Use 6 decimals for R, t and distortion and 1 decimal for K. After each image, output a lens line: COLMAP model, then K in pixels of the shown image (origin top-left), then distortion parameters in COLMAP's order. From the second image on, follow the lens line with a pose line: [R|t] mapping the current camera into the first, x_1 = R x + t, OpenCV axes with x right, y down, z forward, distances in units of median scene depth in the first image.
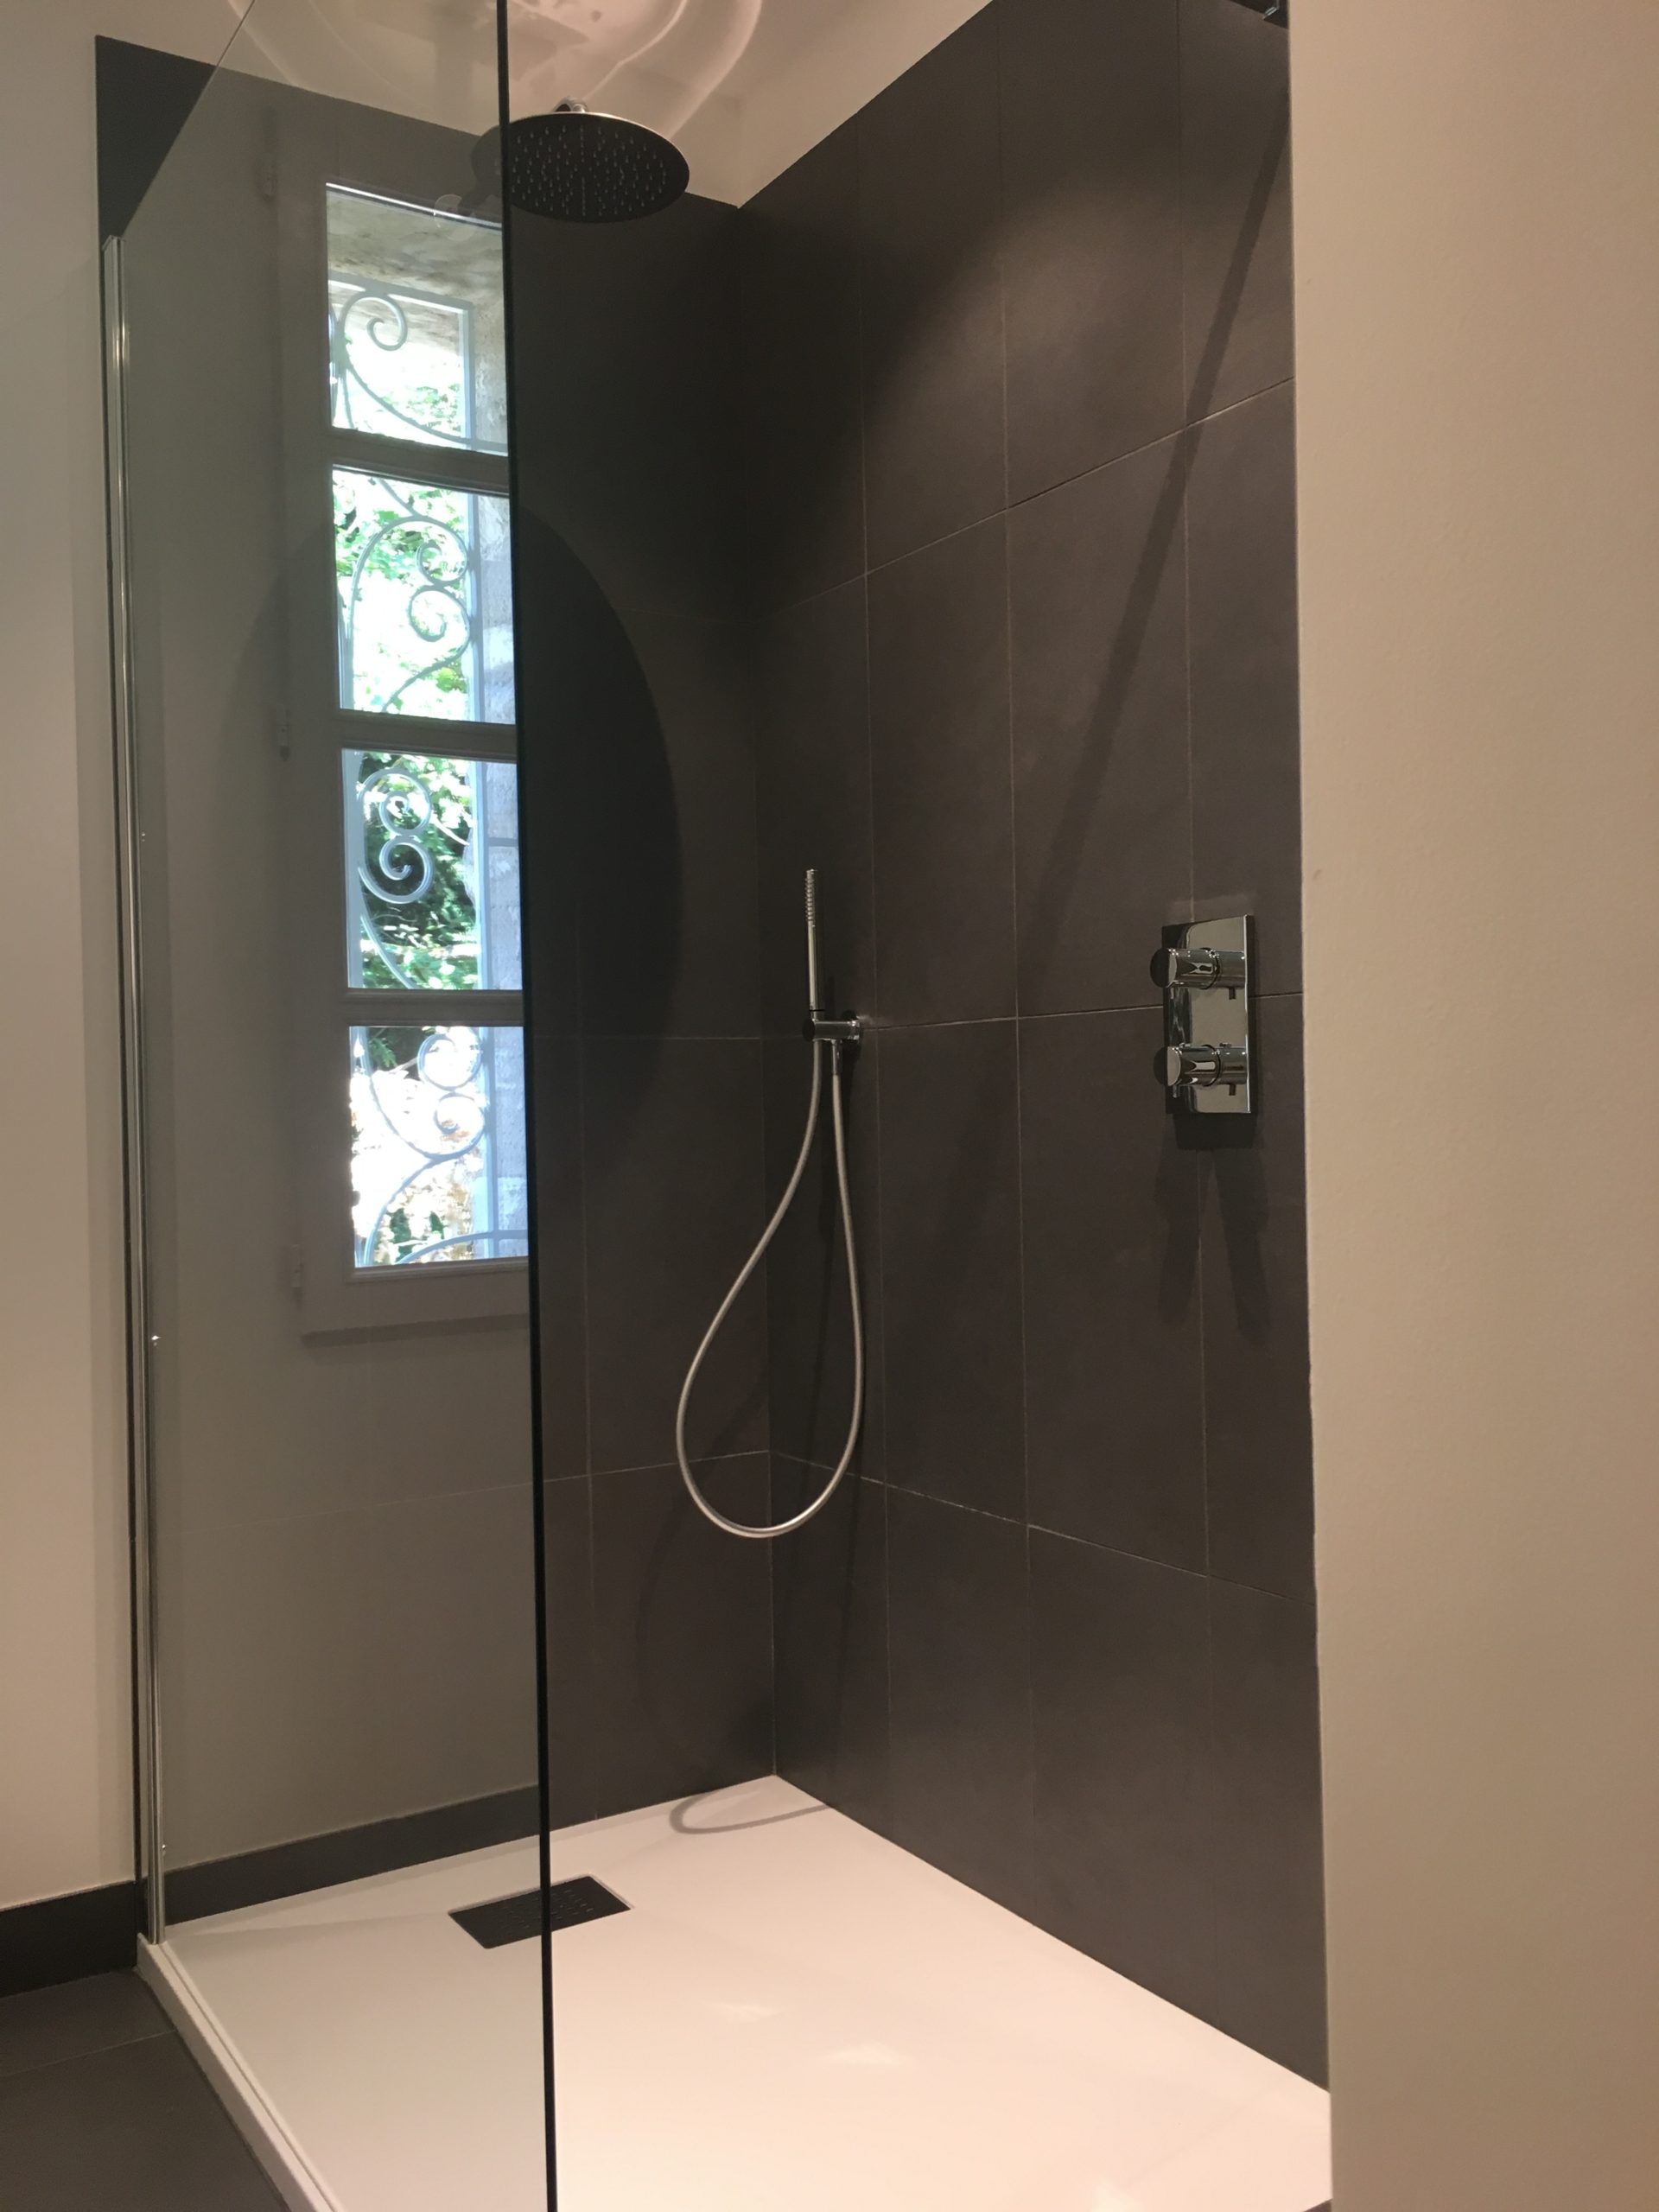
lens RADIAL K [[1928.7, 0, 829.5], [0, 1928.7, 1106.0], [0, 0, 1]] dist [0.019411, 0.019534]
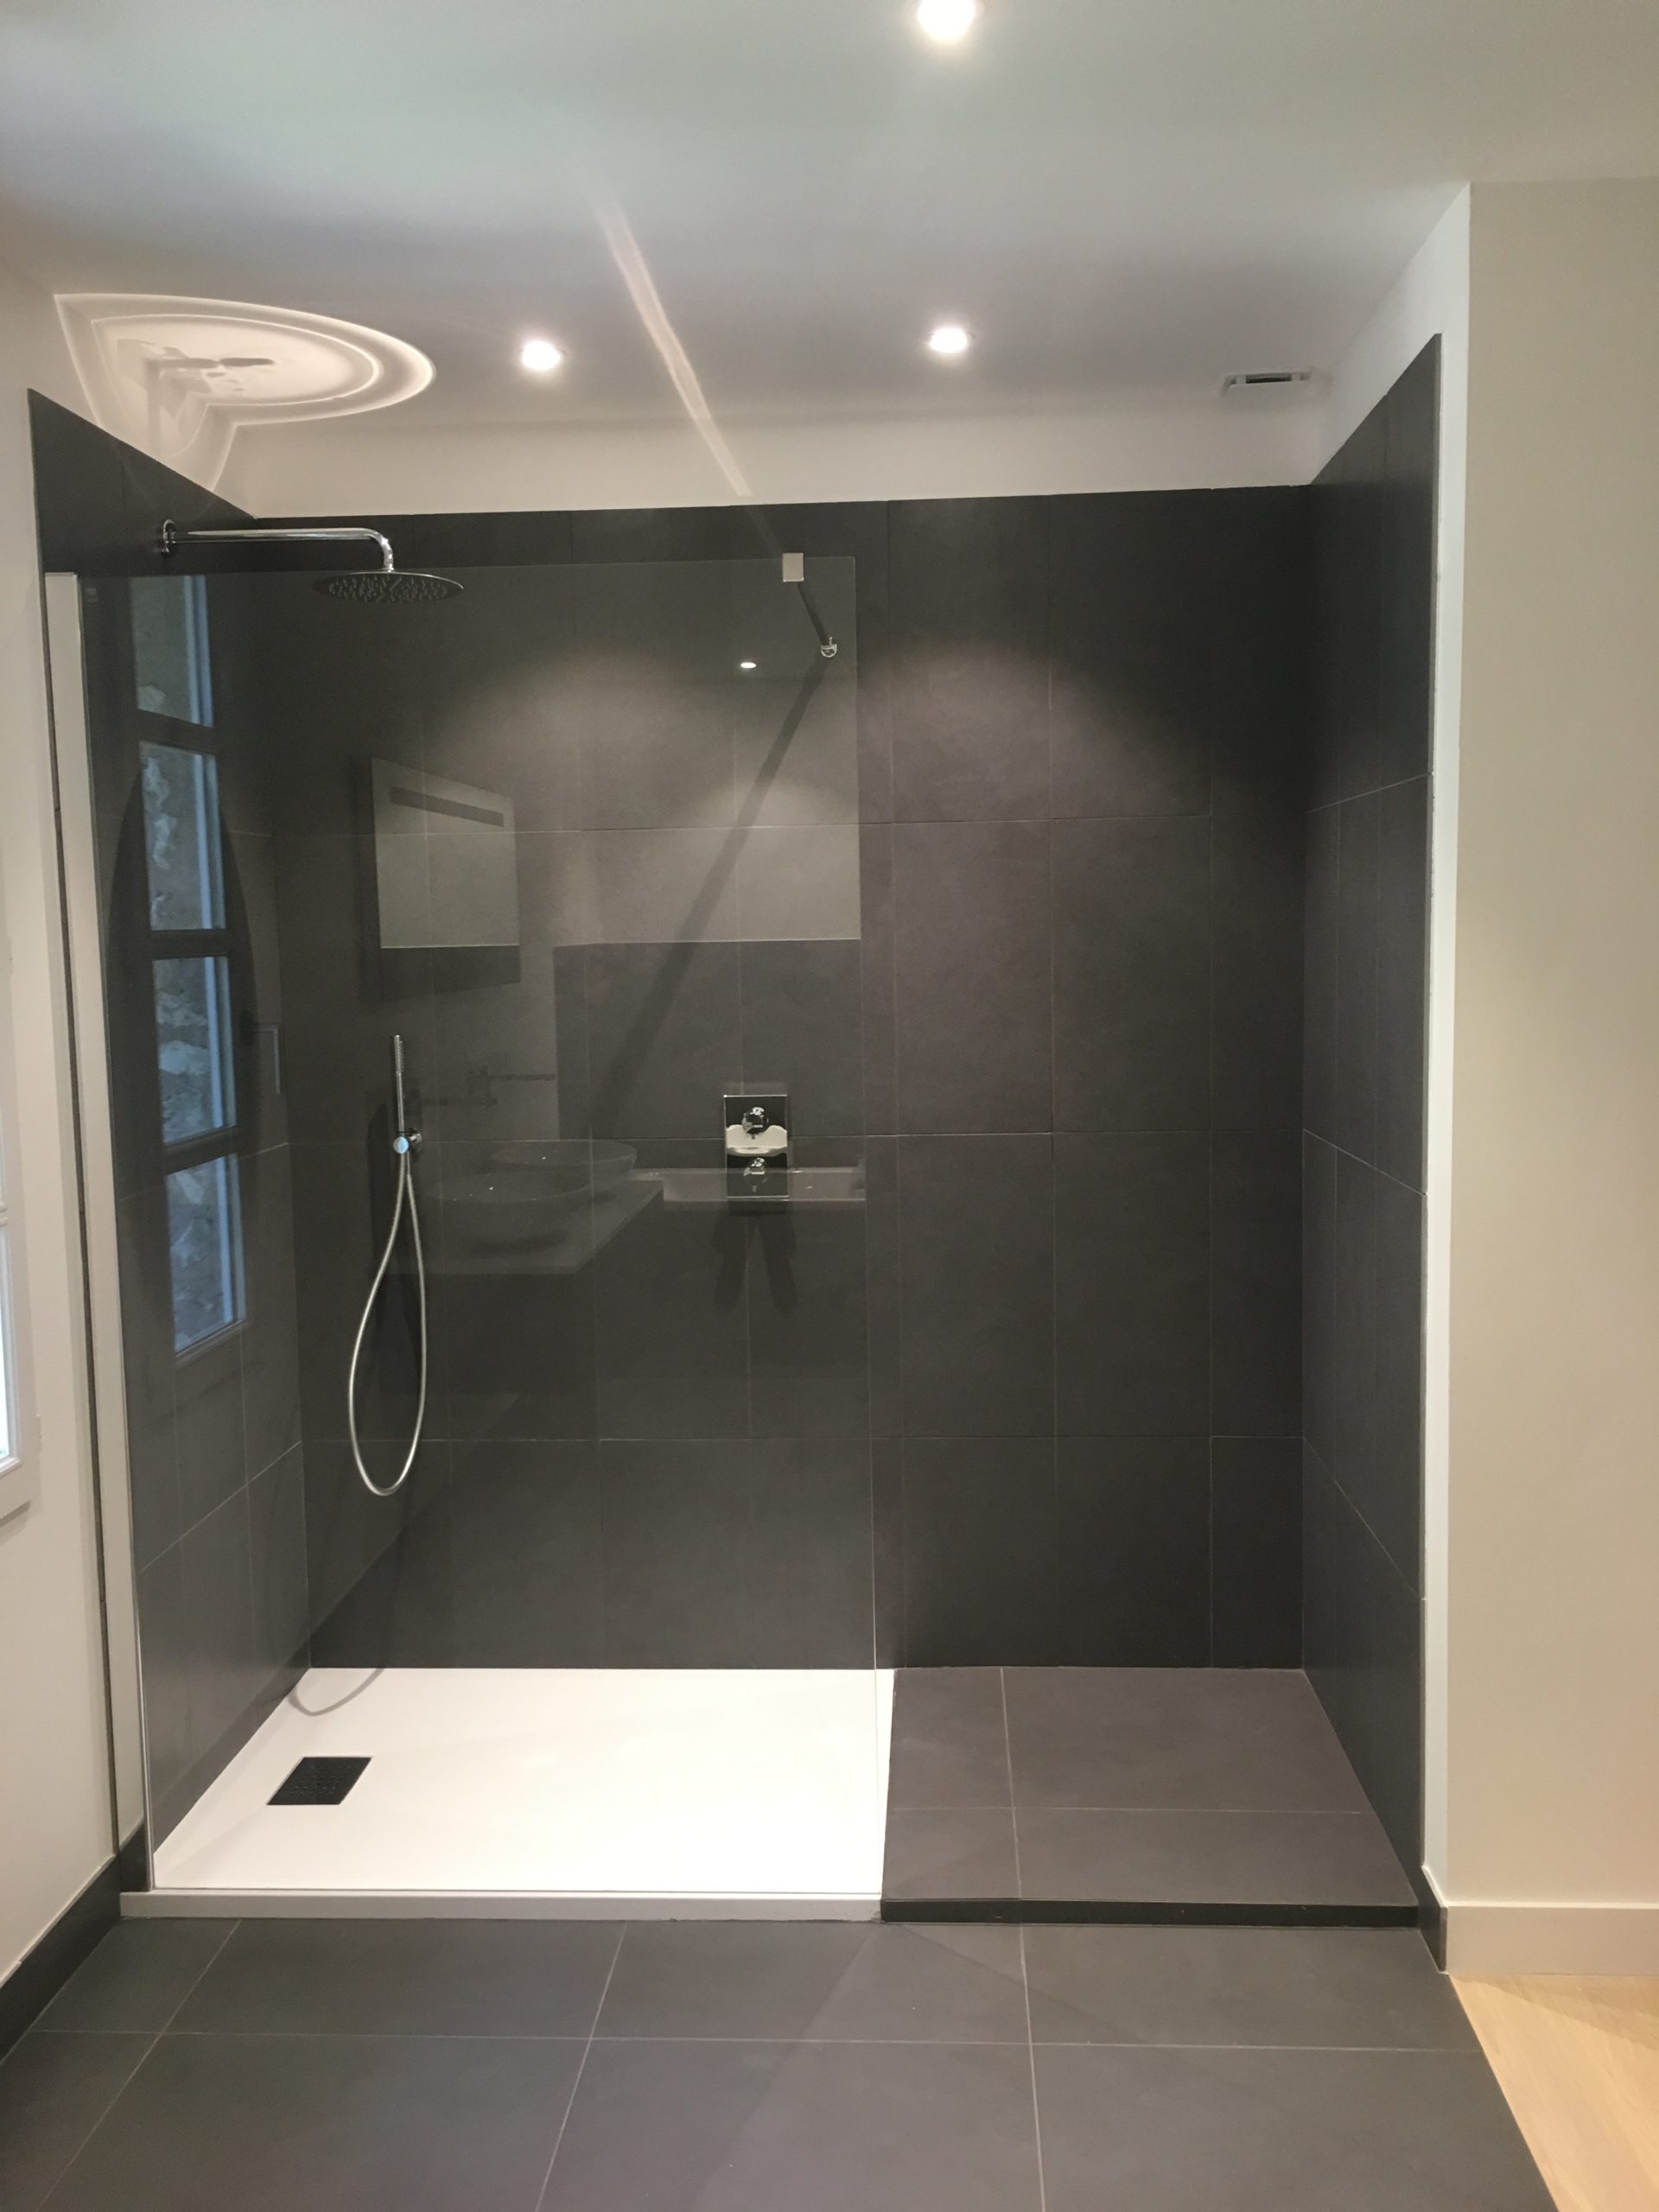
lens RADIAL K [[1928.7, 0, 829.5], [0, 1928.7, 1106.0], [0, 0, 1]] dist [0.019411, 0.019534]
pose [[0.585221, -0.061696, 0.808524, -1.032206], [0.008510, 0.997514, 0.069958, -0.173459], [-0.810829, -0.034061, 0.584291, -0.120440]]
